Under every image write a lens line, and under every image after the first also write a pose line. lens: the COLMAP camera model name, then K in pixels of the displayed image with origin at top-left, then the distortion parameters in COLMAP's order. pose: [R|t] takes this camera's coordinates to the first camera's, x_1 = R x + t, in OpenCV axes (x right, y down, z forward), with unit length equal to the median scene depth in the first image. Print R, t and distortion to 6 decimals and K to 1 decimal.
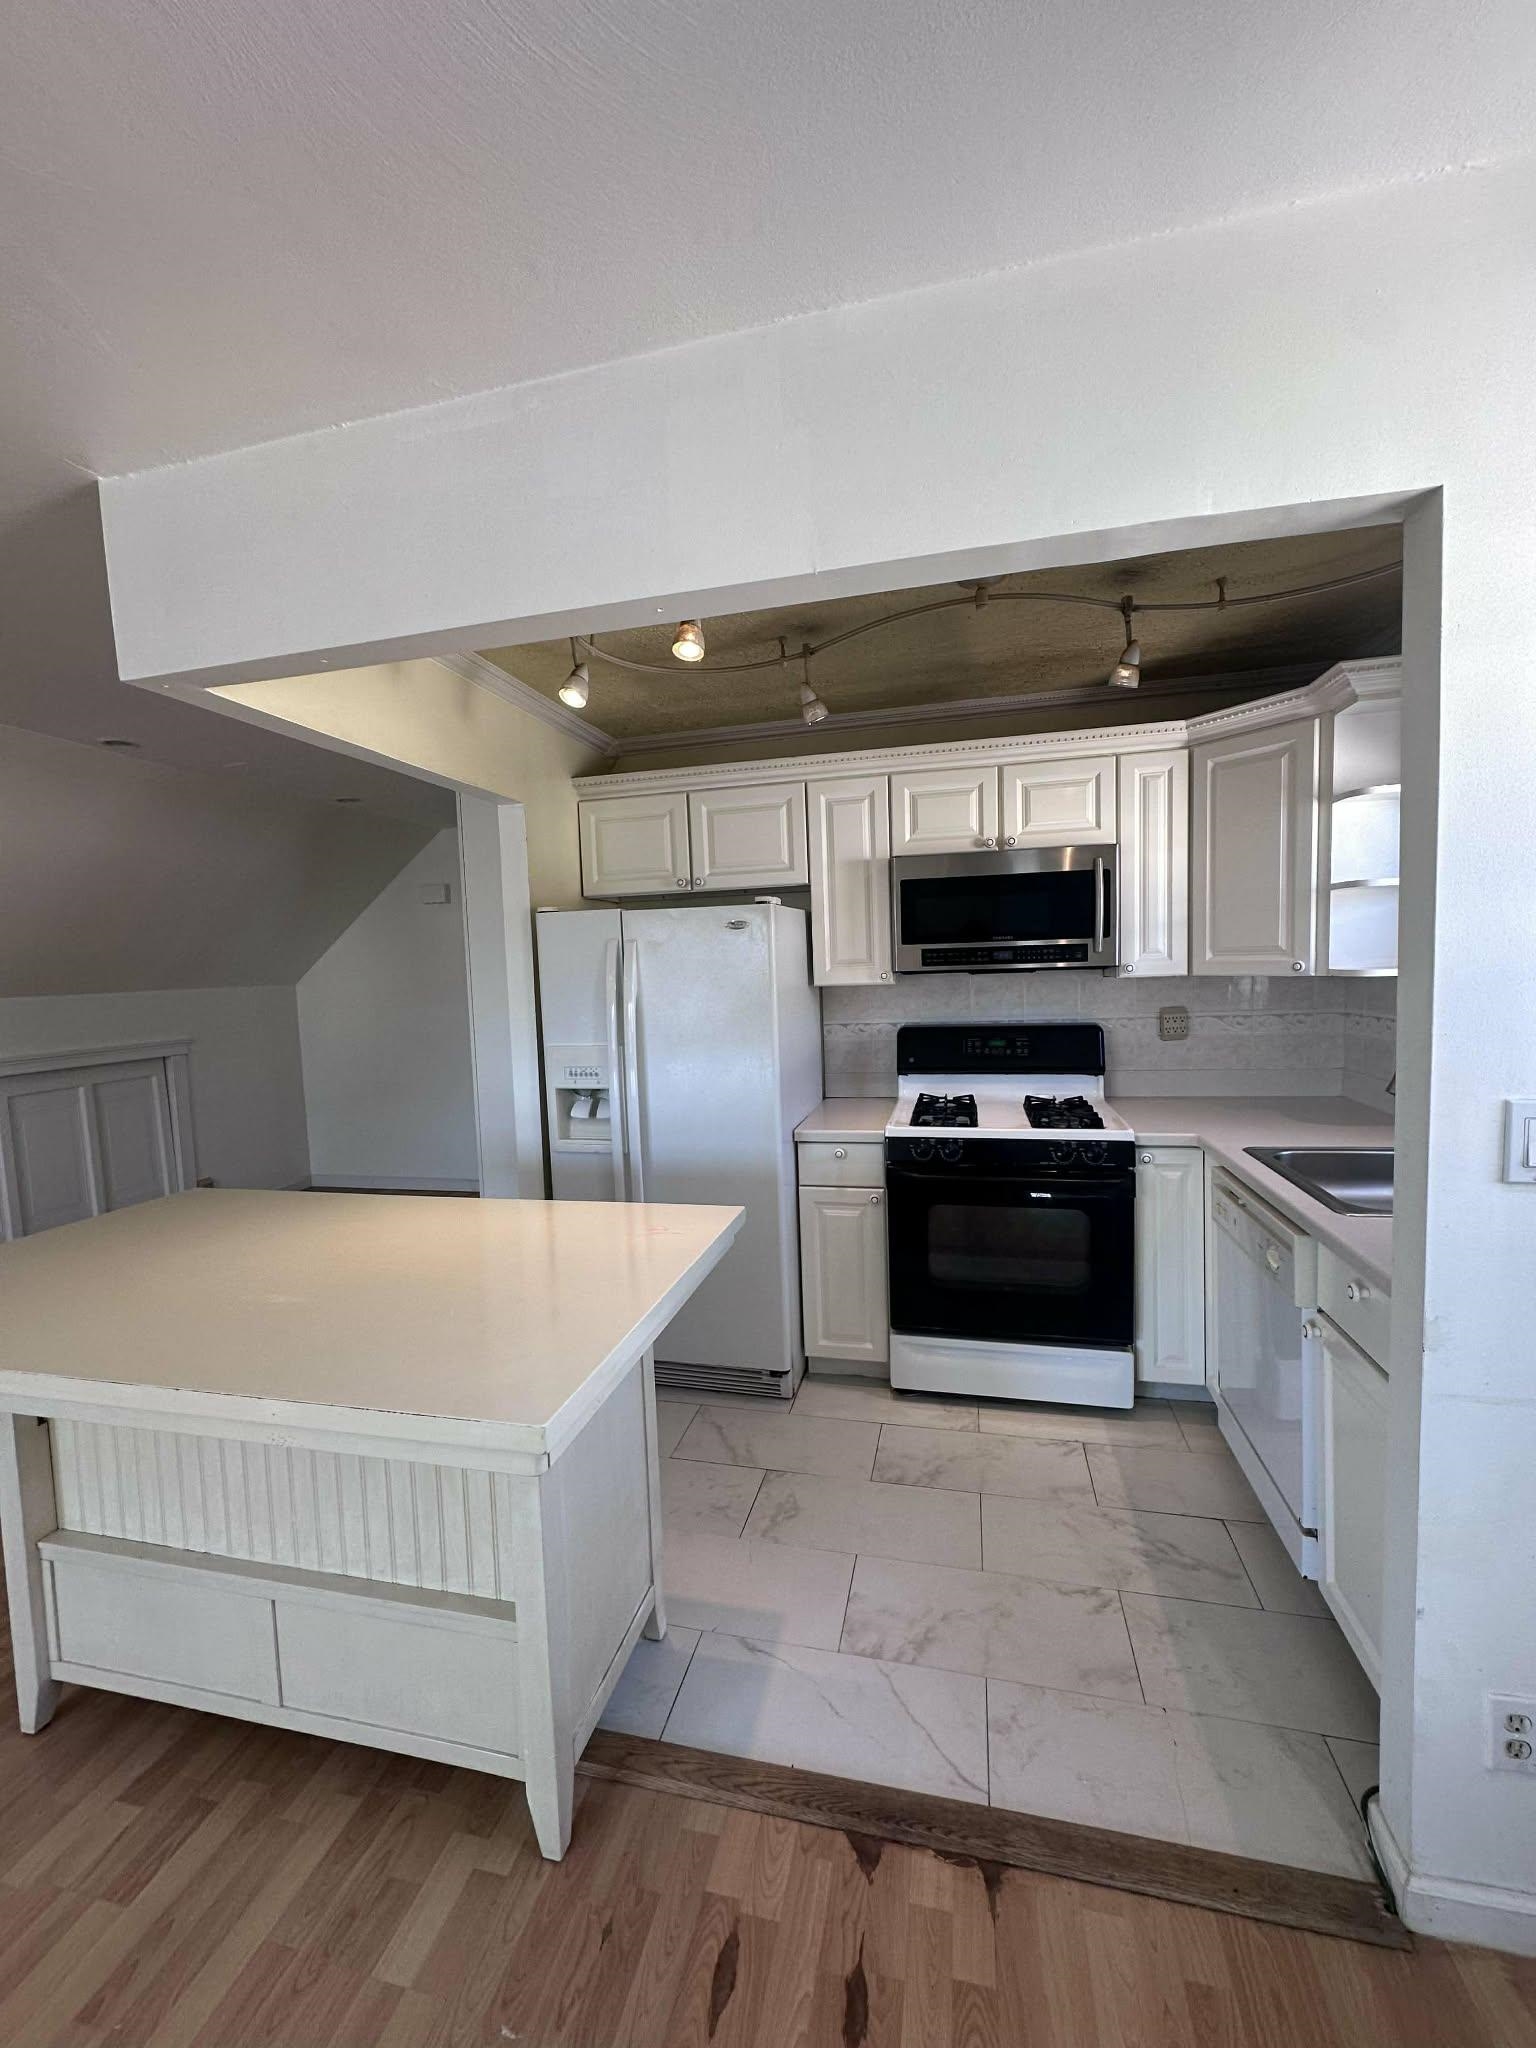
lens RADIAL K [[815.1, 0, 774.2], [0, 815.1, 1024.2], [0, 0, 1]] dist [-0.001695, 0.000604]
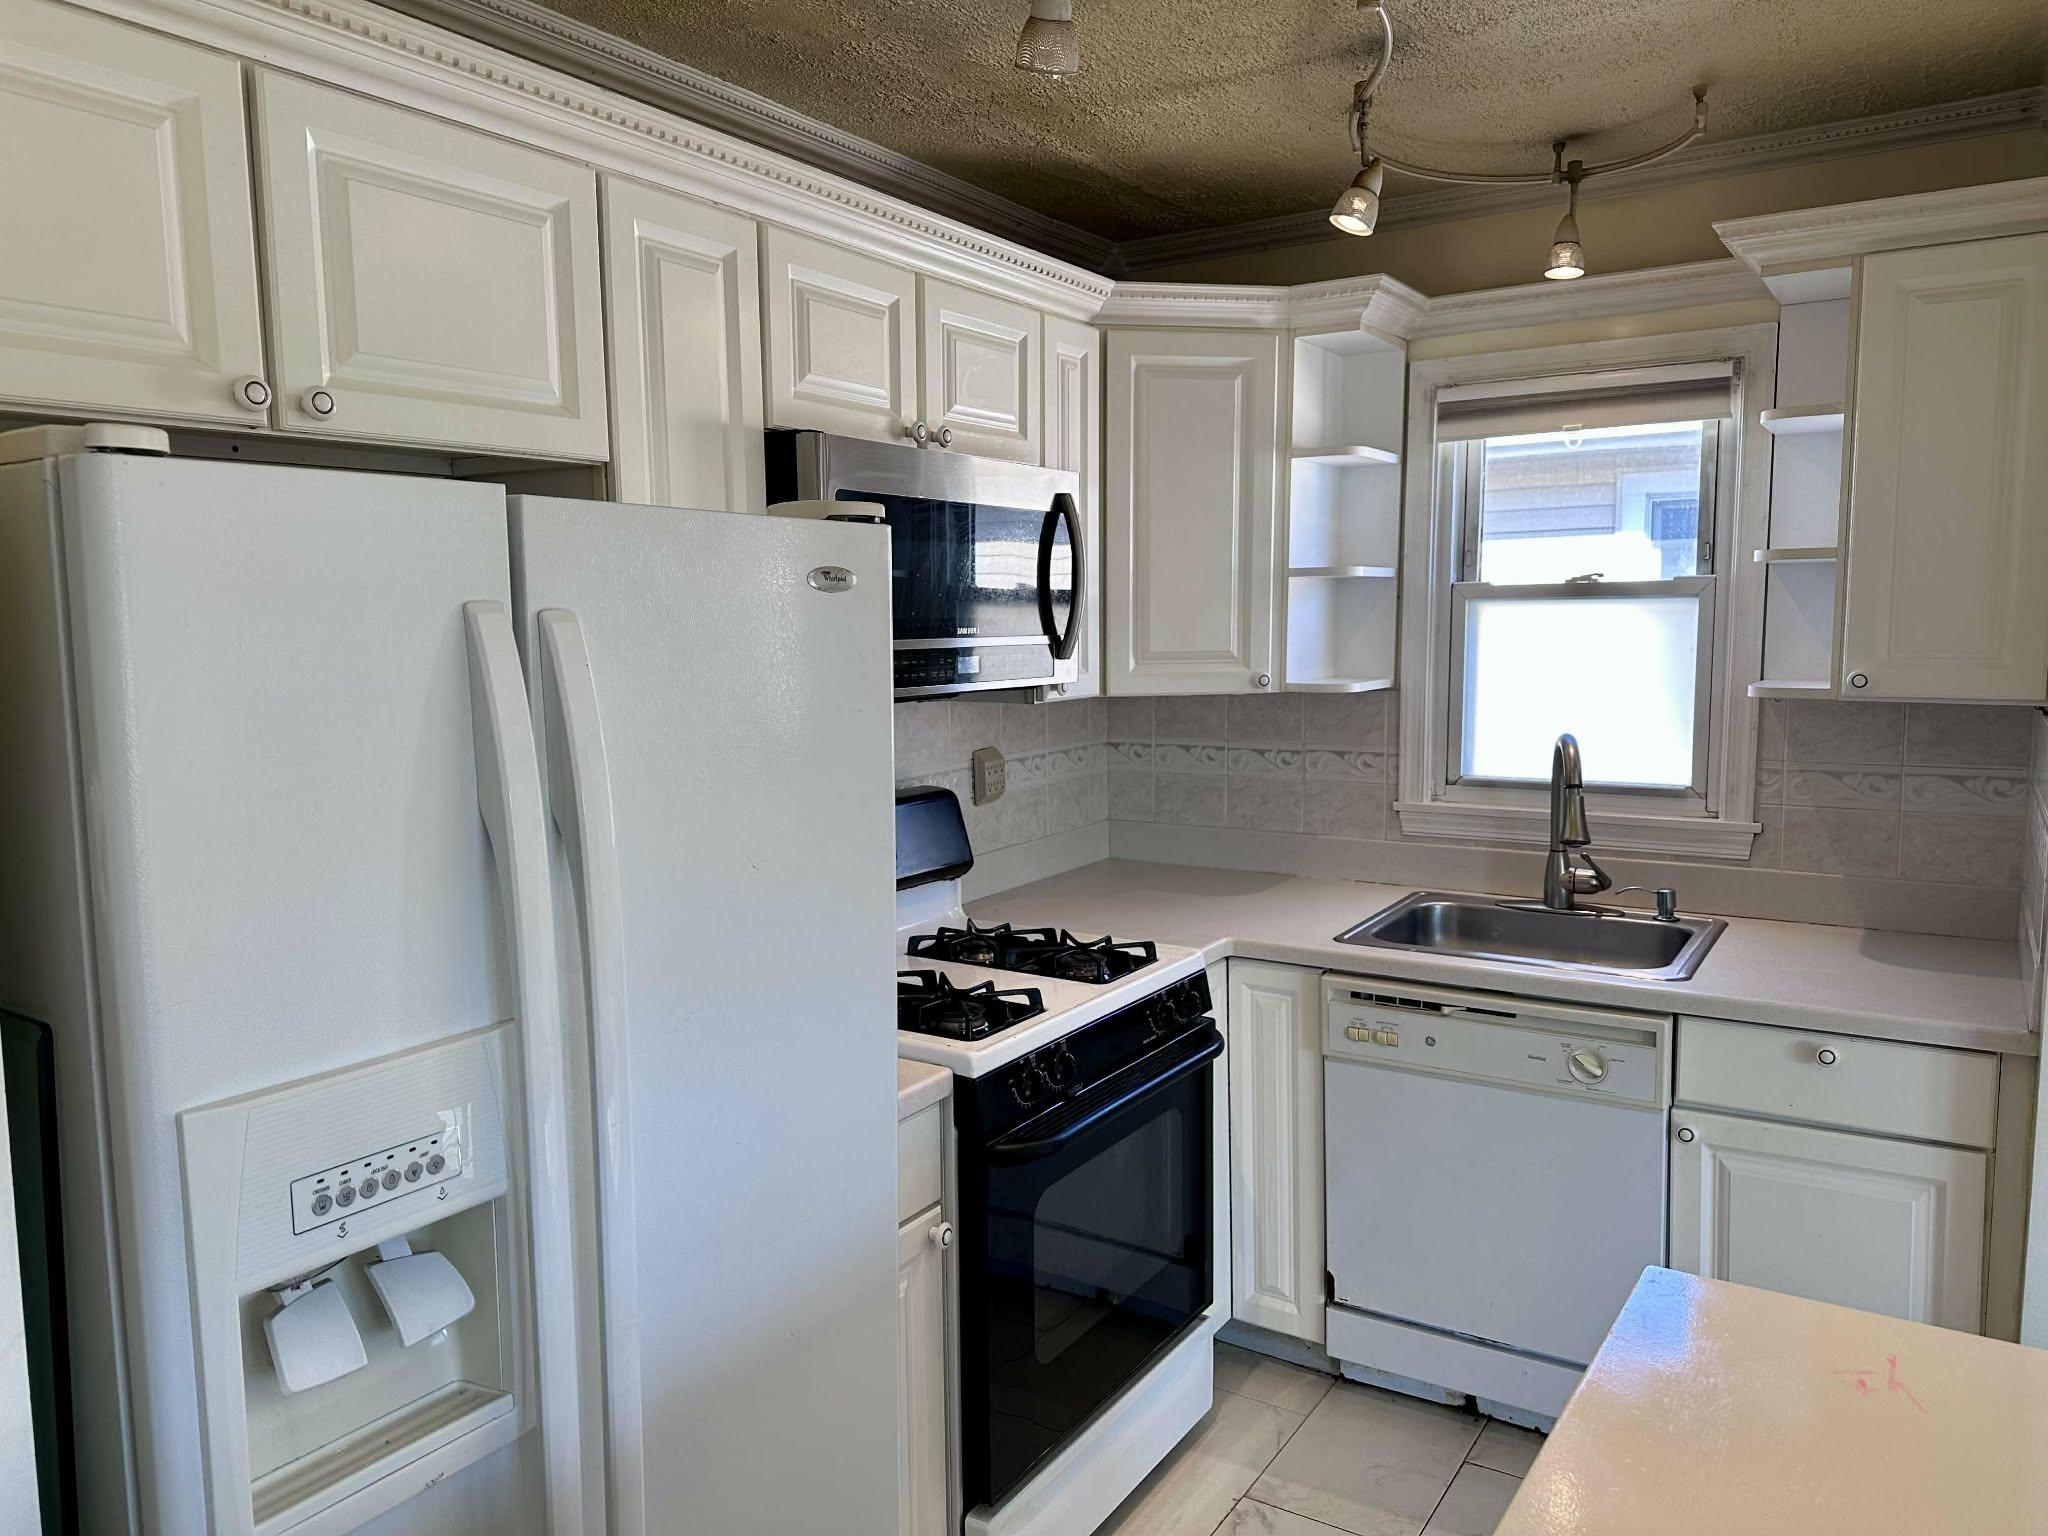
lens RADIAL K [[1434.5, 0, 1018.6], [0, 1434.5, 773.9], [0, 0, 1]] dist [0.061366, -0.069789]
pose [[0.342996, -0.075339, 0.936311, -0.574284], [0.072519, 0.995927, 0.053570, -0.066448], [-0.936533, 0.049526, 0.347063, 0.711173]]
